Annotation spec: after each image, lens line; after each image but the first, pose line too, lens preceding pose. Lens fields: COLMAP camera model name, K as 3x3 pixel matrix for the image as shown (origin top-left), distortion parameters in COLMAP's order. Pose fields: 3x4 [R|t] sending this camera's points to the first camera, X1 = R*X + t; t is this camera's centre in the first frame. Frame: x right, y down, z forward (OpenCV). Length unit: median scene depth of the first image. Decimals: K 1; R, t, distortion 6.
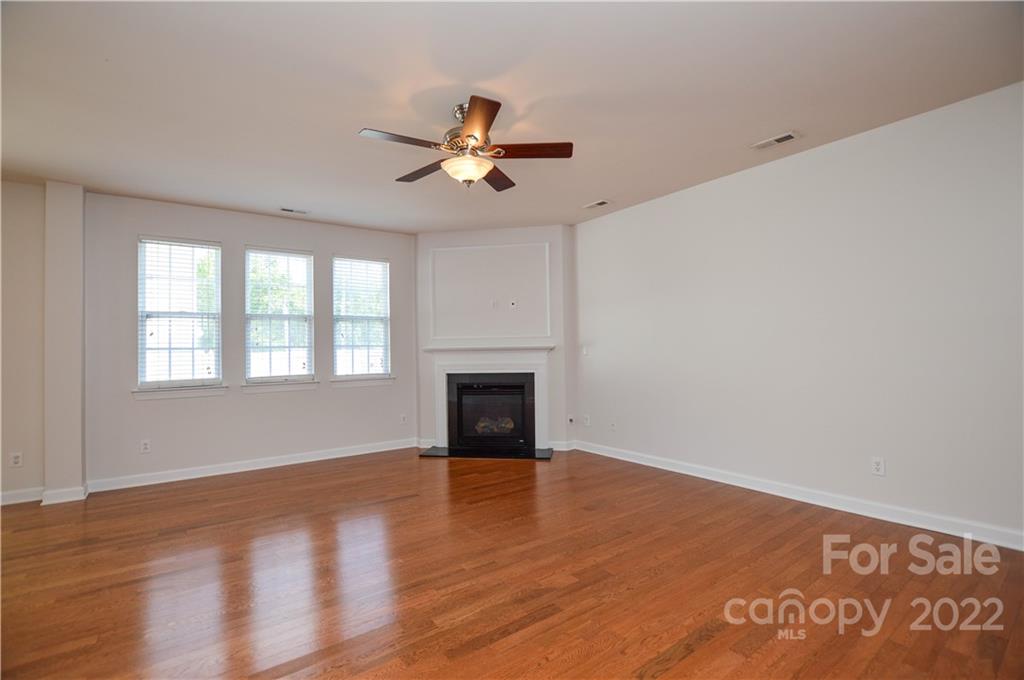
lens RADIAL K [[455.5, 0, 512.0], [0, 455.5, 340.0], [0, 0, 1]] dist [-0.028544, 0.000258]
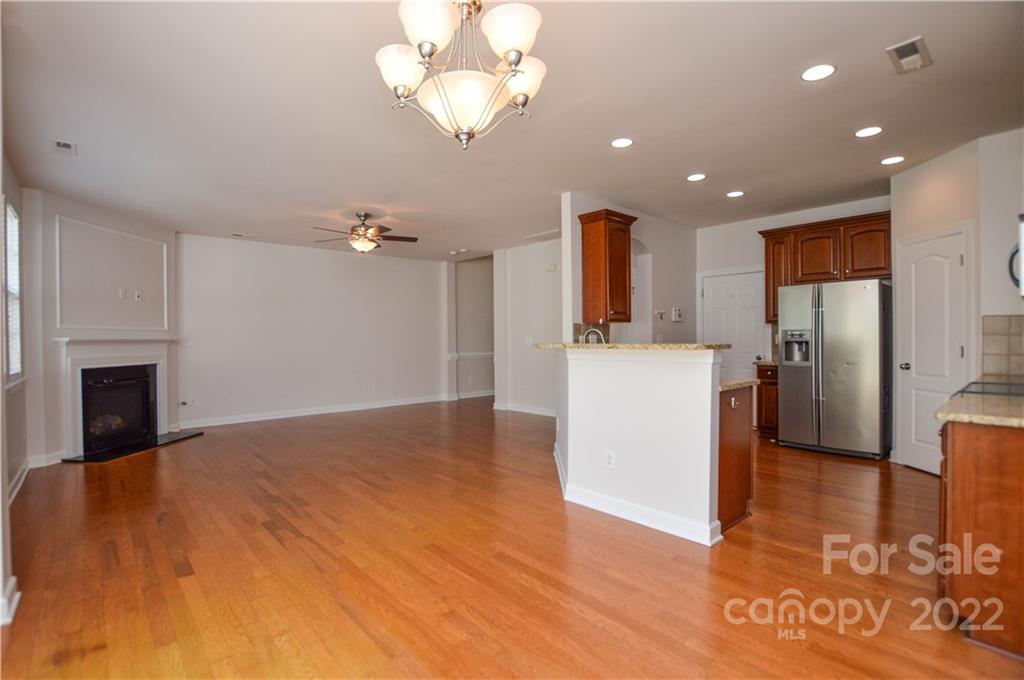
lens RADIAL K [[477.8, 0, 488.6], [0, 477.8, 340.1], [0, 0, 1]] dist [-0.027726, 0.000746]
pose [[-0.073500, 0.015766, 0.997171, -1.111621], [-0.008737, 0.999826, -0.016452, 0.028679], [-0.997257, -0.009921, -0.073349, 0.316287]]
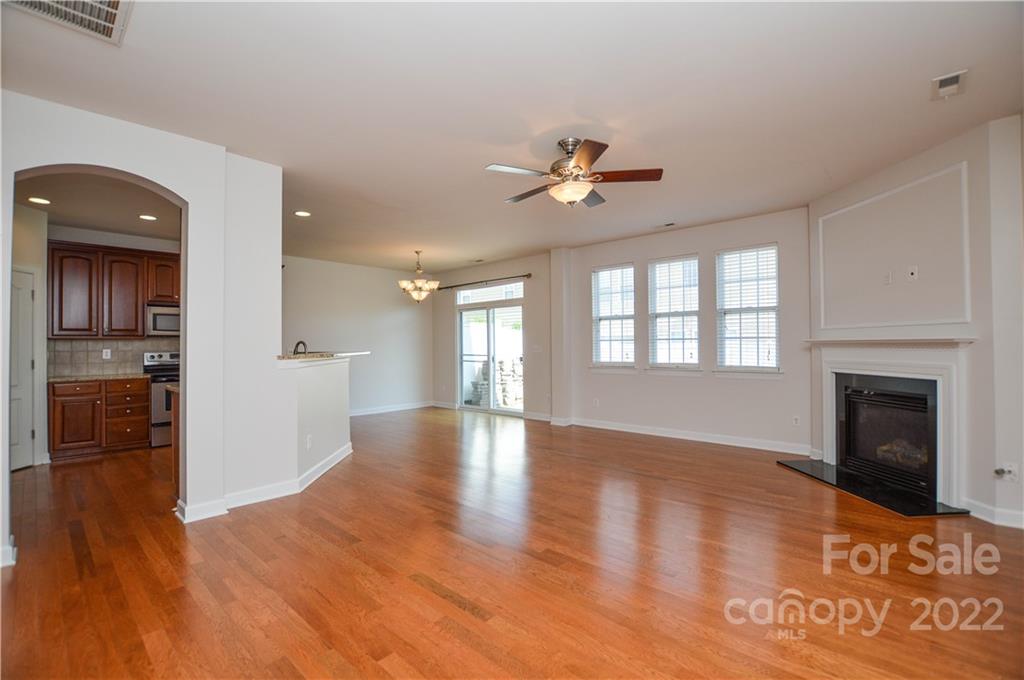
lens RADIAL K [[455.5, 0, 512.0], [0, 455.5, 340.0], [0, 0, 1]] dist [-0.028544, 0.000258]
pose [[0.195835, 0.004994, -0.980624, 0.534581], [0.025129, 0.999633, 0.010109, -0.004230], [0.980315, -0.026622, 0.195638, 0.313407]]
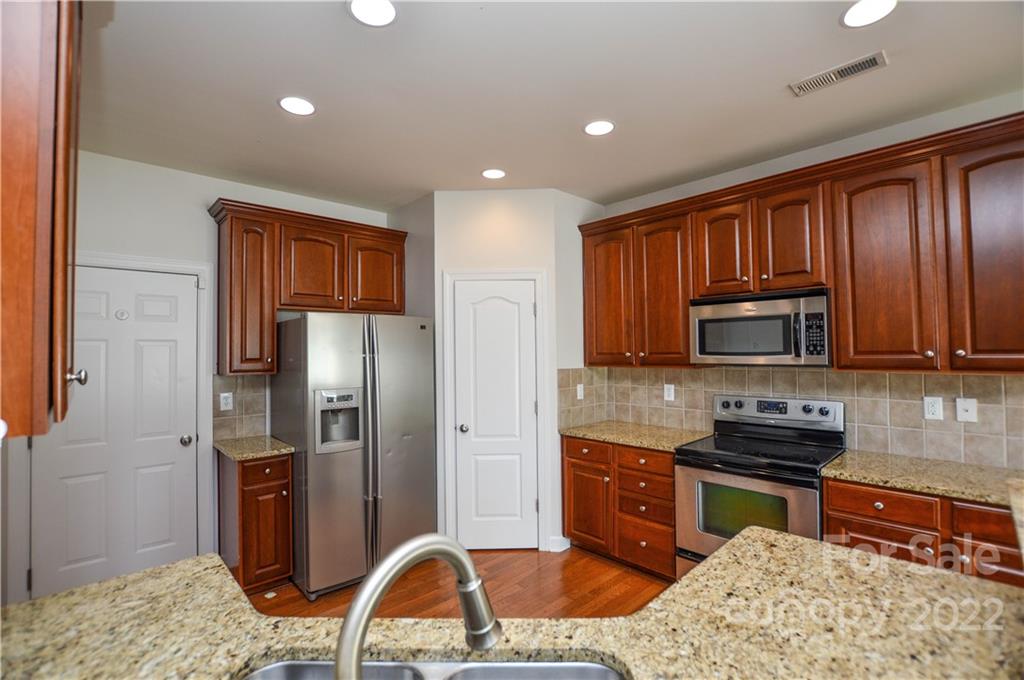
lens RADIAL K [[455.5, 0, 512.0], [0, 455.5, 340.0], [0, 0, 1]] dist [-0.028544, 0.000258]
pose [[-0.991965, 0.029045, -0.123130, -0.374073], [0.034067, 0.998663, -0.038883, -0.040552], [0.121836, -0.042765, -0.991629, 0.190334]]
